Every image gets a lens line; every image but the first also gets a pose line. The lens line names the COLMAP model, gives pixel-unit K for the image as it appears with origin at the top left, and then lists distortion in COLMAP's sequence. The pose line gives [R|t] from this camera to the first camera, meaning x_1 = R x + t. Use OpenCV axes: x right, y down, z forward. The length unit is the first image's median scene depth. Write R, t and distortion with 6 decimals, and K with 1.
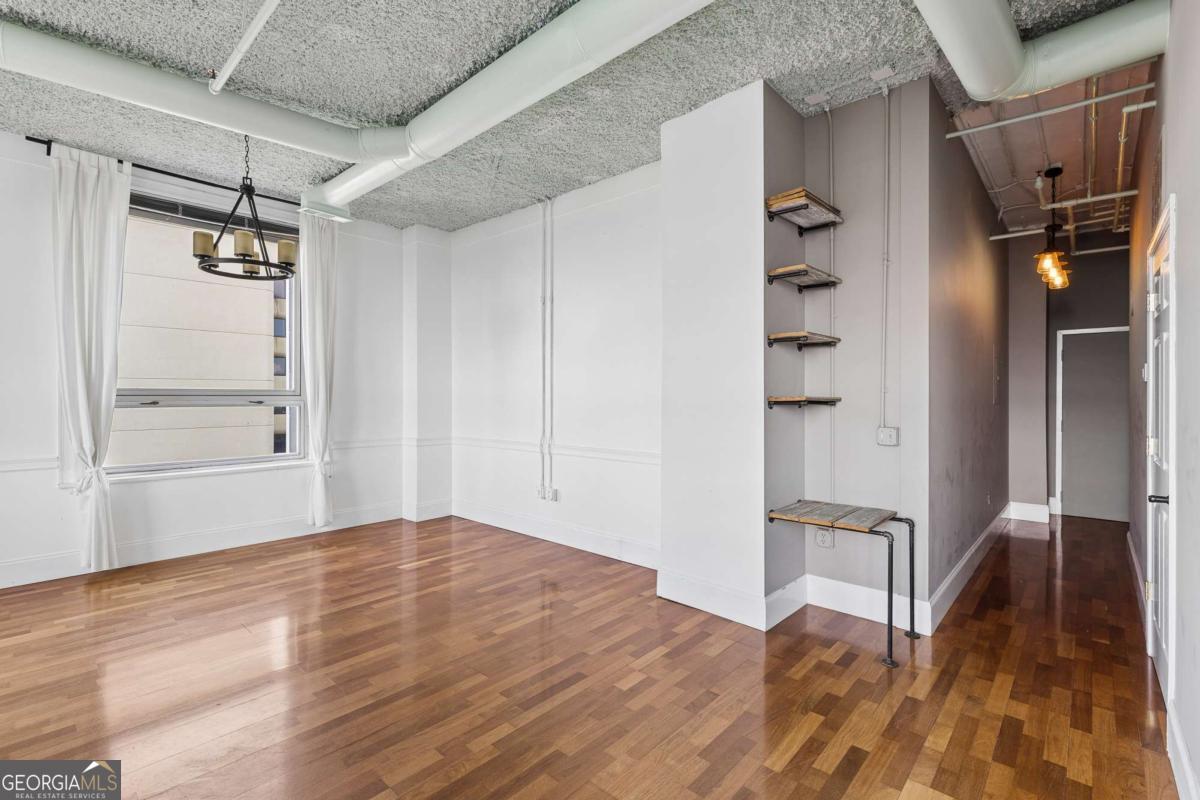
lens RADIAL K [[537.4, 0, 599.6], [0, 537.4, 393.7], [0, 0, 1]] dist [0.006585, -0.000885]
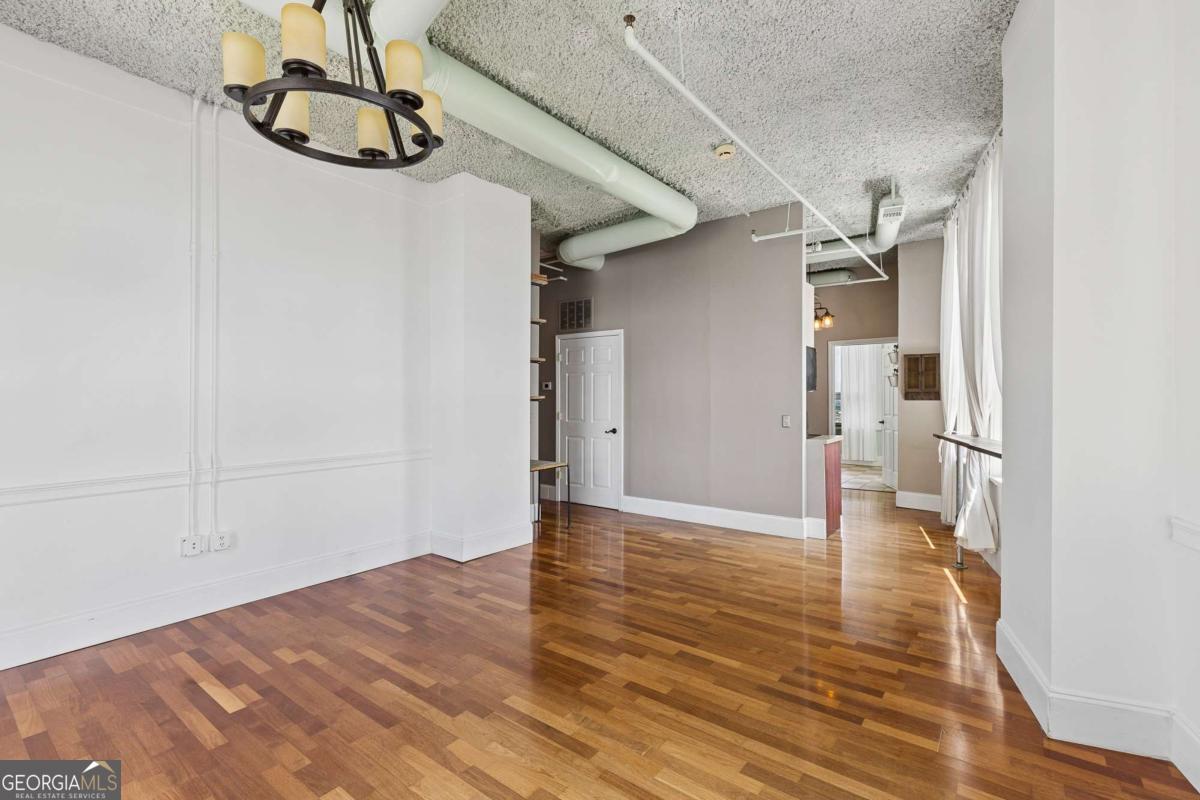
lens RADIAL K [[537.4, 0, 609.5], [0, 537.4, 393.2], [0, 0, 1]] dist [0.006585, -0.000885]
pose [[-0.096548, 0.007045, 0.995303, -0.976046], [-0.000800, 0.999974, -0.007155, 0.004823], [-0.995328, -0.001487, -0.096540, 0.690156]]
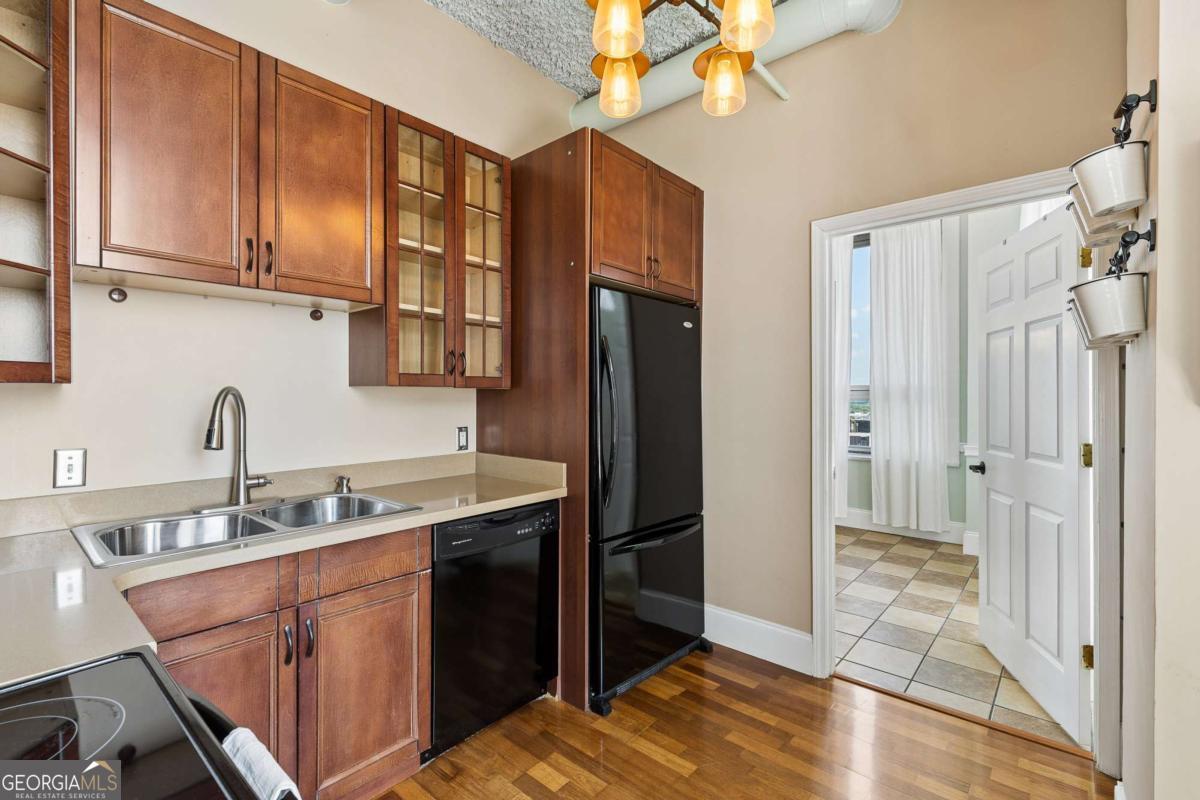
lens RADIAL K [[537.4, 0, 607.9], [0, 537.4, 394.5], [0, 0, 1]] dist [0.006585, -0.000885]
pose [[-0.019409, 0.001548, 0.999810, 0.337664], [-0.004542, 0.999988, -0.001637, -0.001543], [-0.999801, -0.004573, -0.019402, -0.075470]]
